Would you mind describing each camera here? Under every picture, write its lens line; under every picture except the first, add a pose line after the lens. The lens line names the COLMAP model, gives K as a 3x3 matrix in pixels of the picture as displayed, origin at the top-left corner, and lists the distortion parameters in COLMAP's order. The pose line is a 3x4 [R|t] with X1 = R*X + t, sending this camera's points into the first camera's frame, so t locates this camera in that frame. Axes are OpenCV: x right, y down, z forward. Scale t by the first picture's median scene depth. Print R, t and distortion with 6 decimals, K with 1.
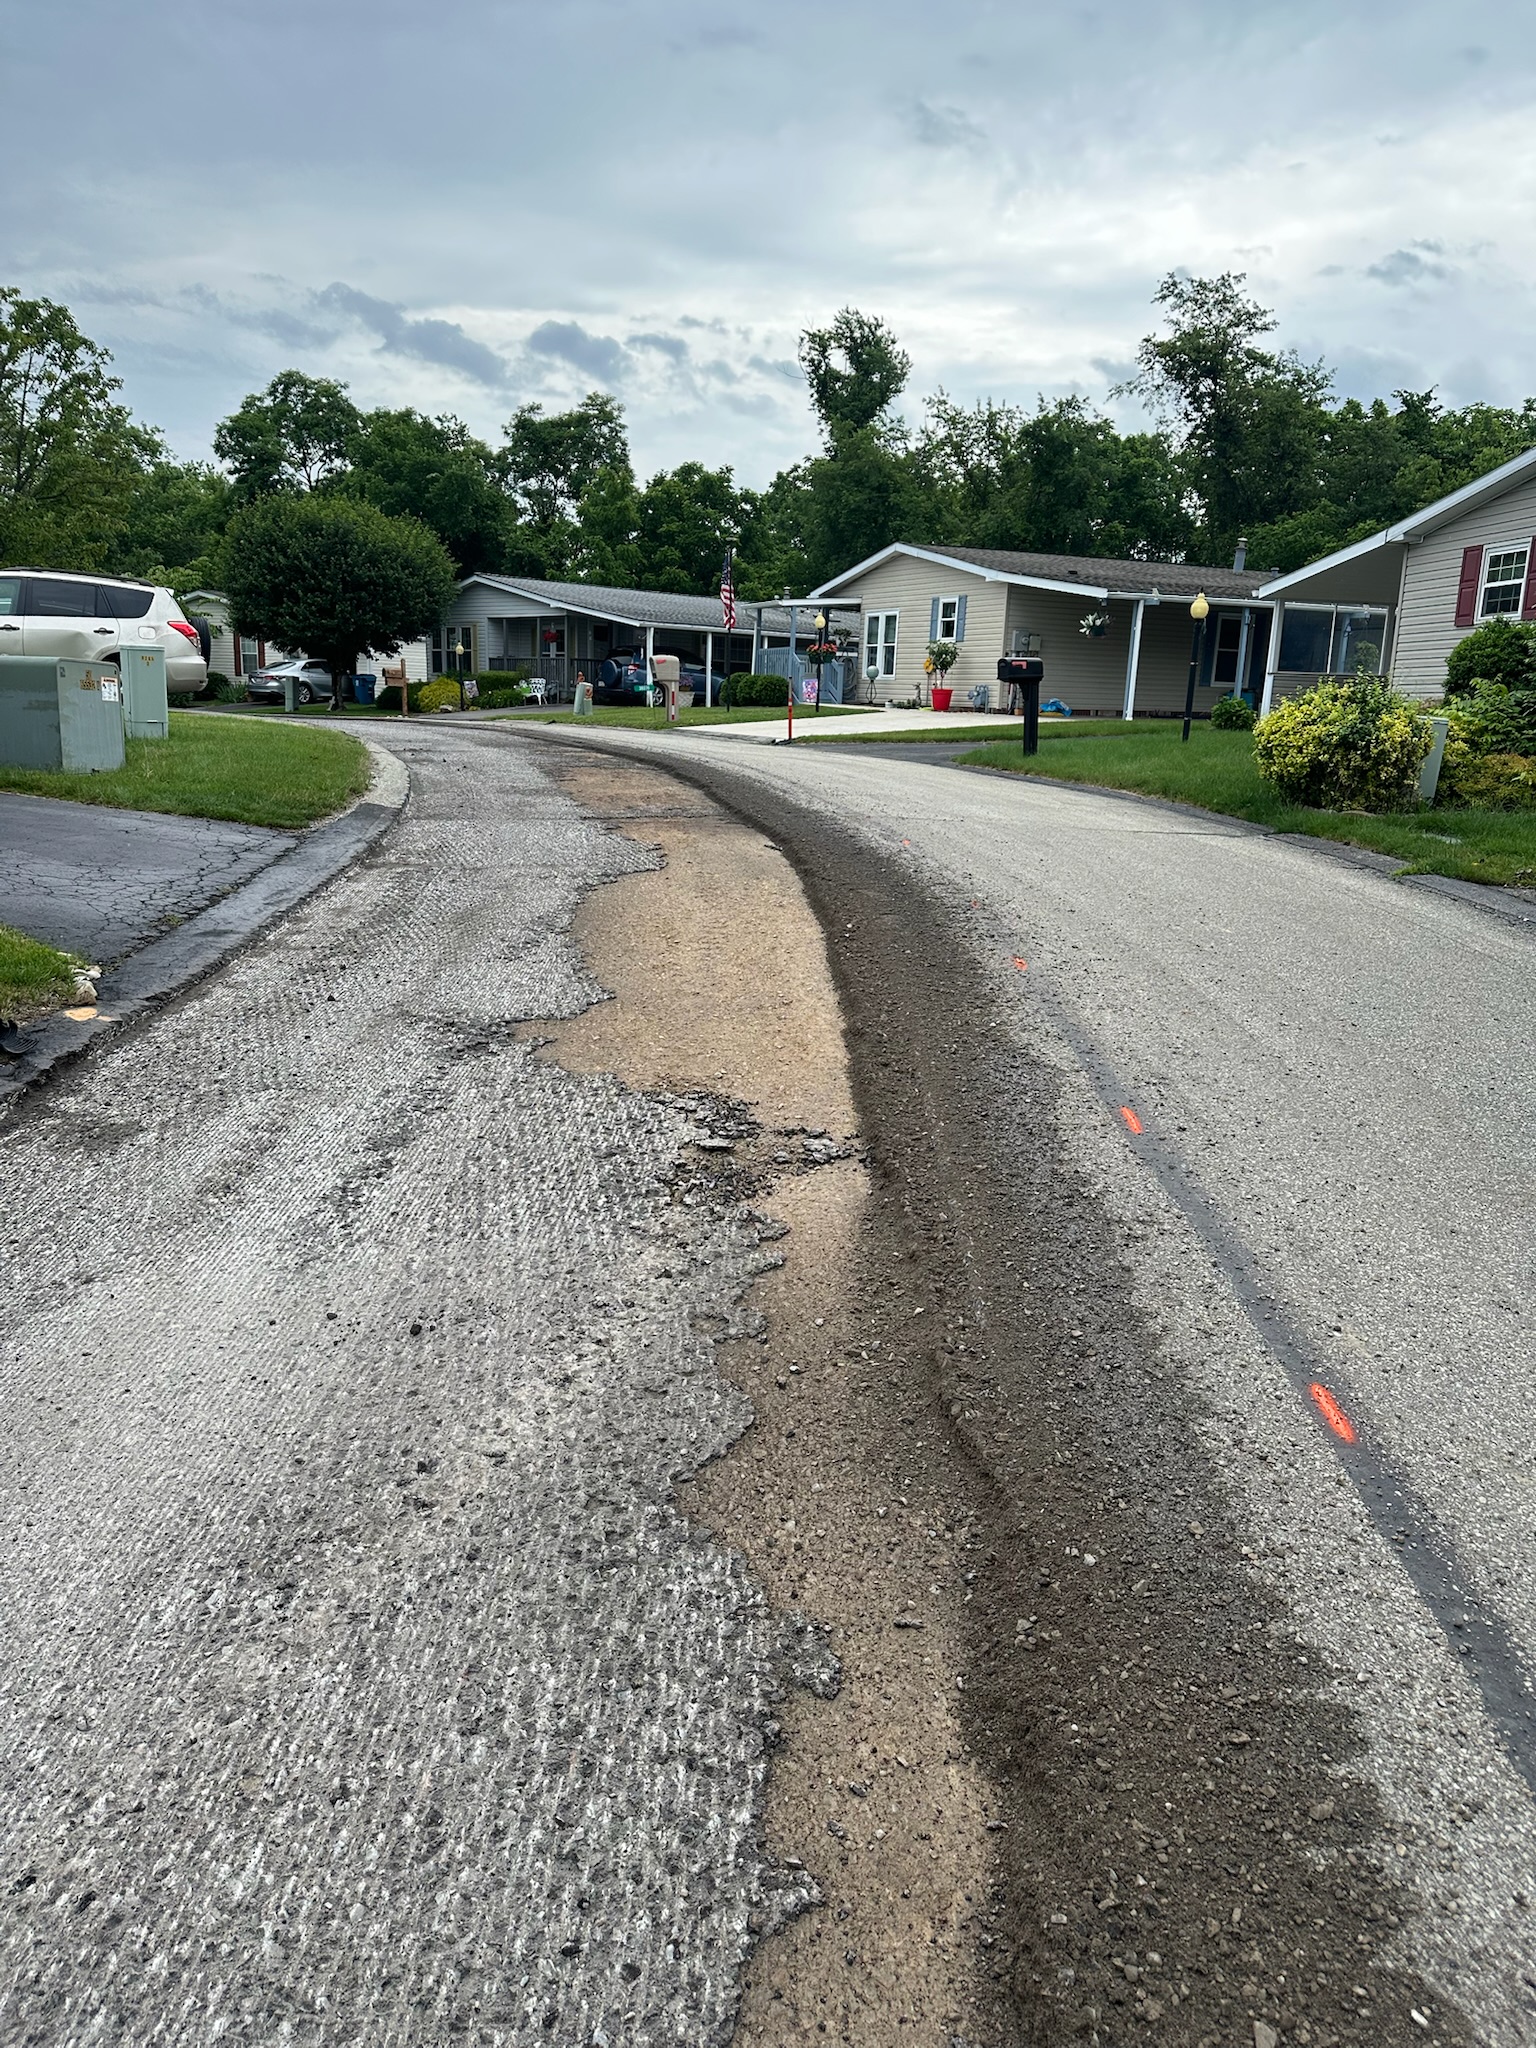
lens RADIAL K [[1463.3, 0, 768.0], [0, 1463.3, 1024.0], [0, 0, 1]] dist [0.126714, -0.202822]
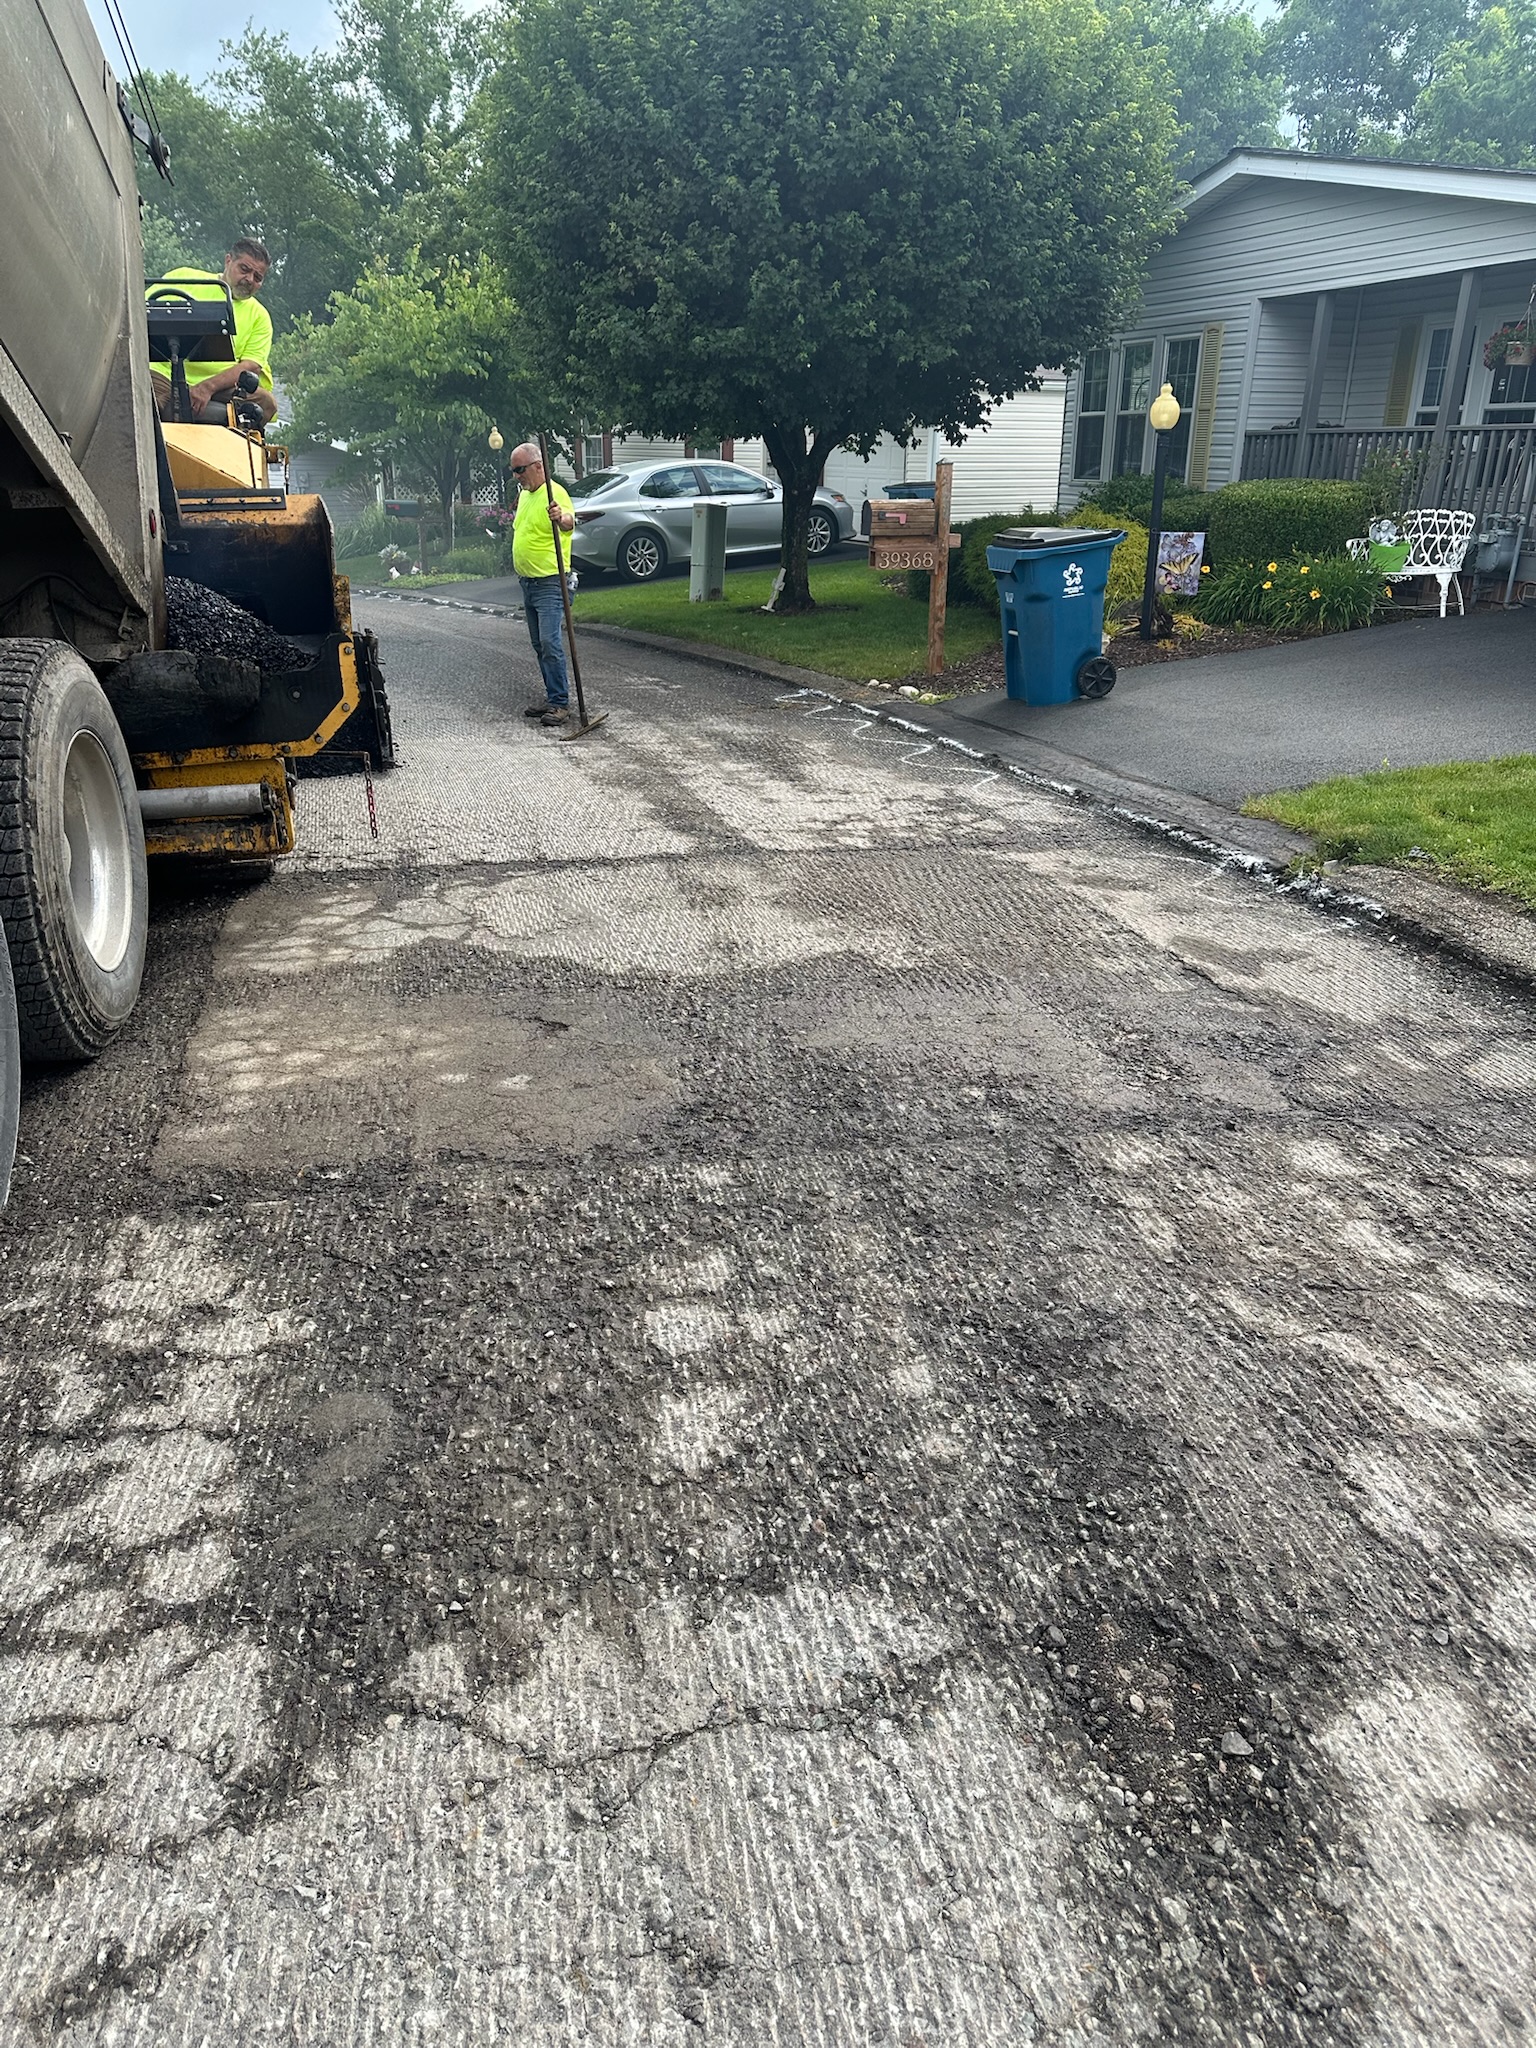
lens RADIAL K [[1397.1, 0, 768.0], [0, 1397.1, 1024.0], [0, 0, 1]] dist [0.064002, -0.061960]
pose [[0.907039, 0.142912, -0.396051, -0.146877], [-0.078088, 0.981413, 0.175299, -0.172023], [0.413742, -0.128077, 0.901340, 0.681169]]
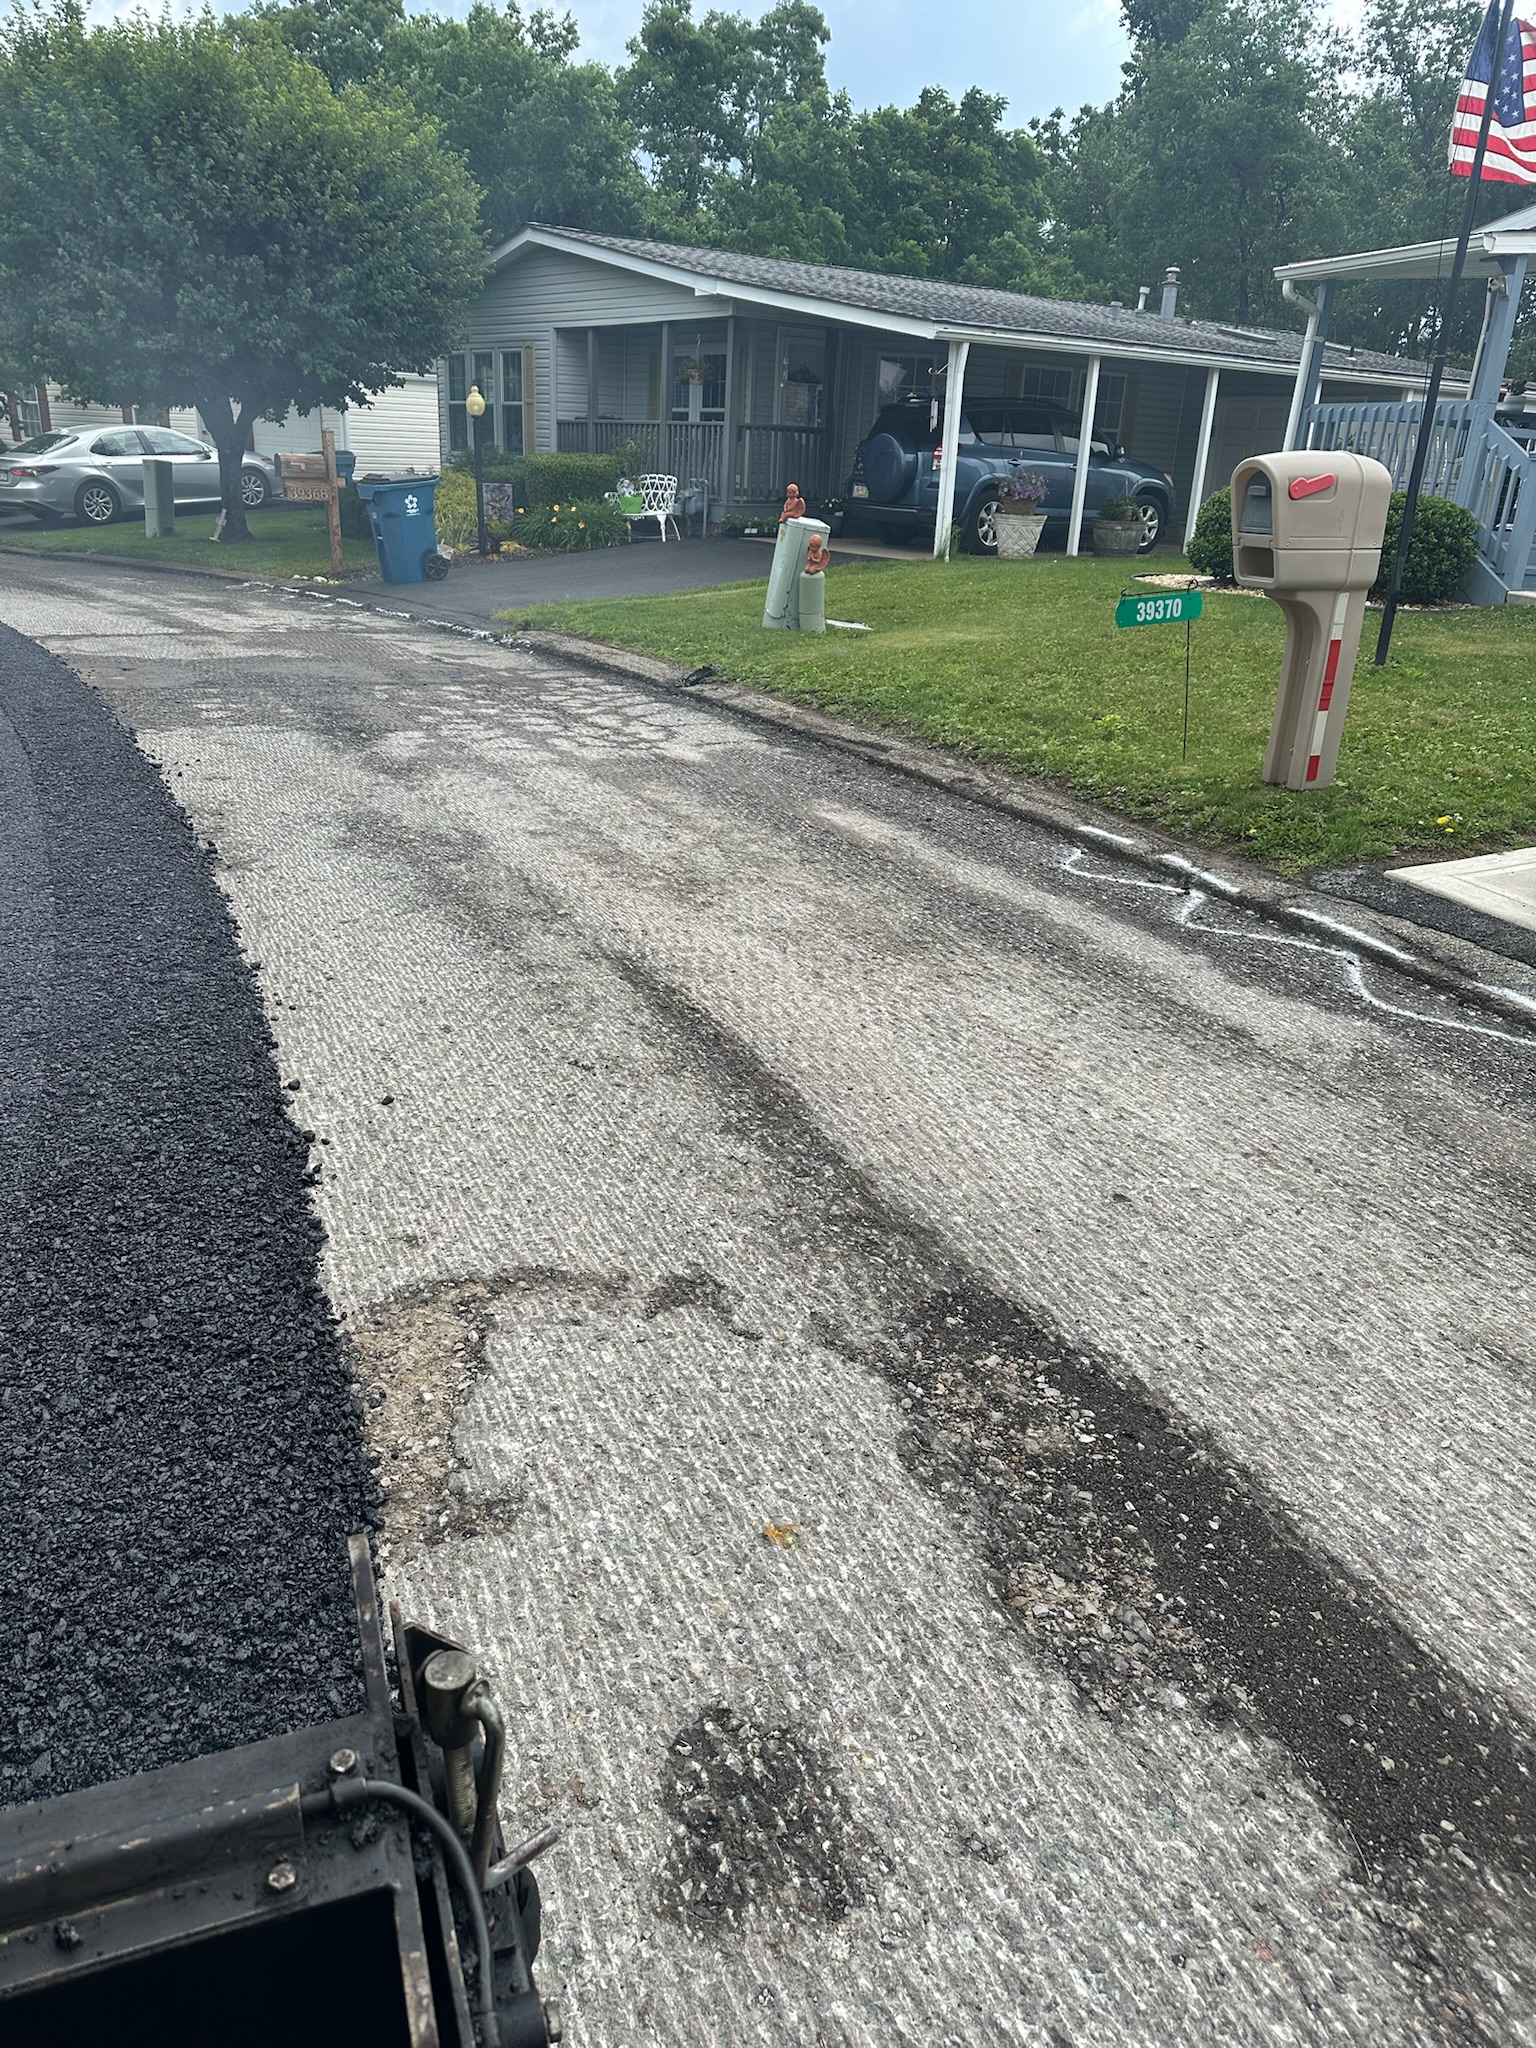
lens RADIAL K [[1463.3, 0, 768.0], [0, 1463.3, 1024.0], [0, 0, 1]] dist [0.126714, -0.202822]
pose [[0.995531, 0.044170, -0.083469, -0.078773], [-0.031203, 0.988084, 0.150721, -0.137562], [0.089132, -0.147443, 0.985046, 0.535564]]
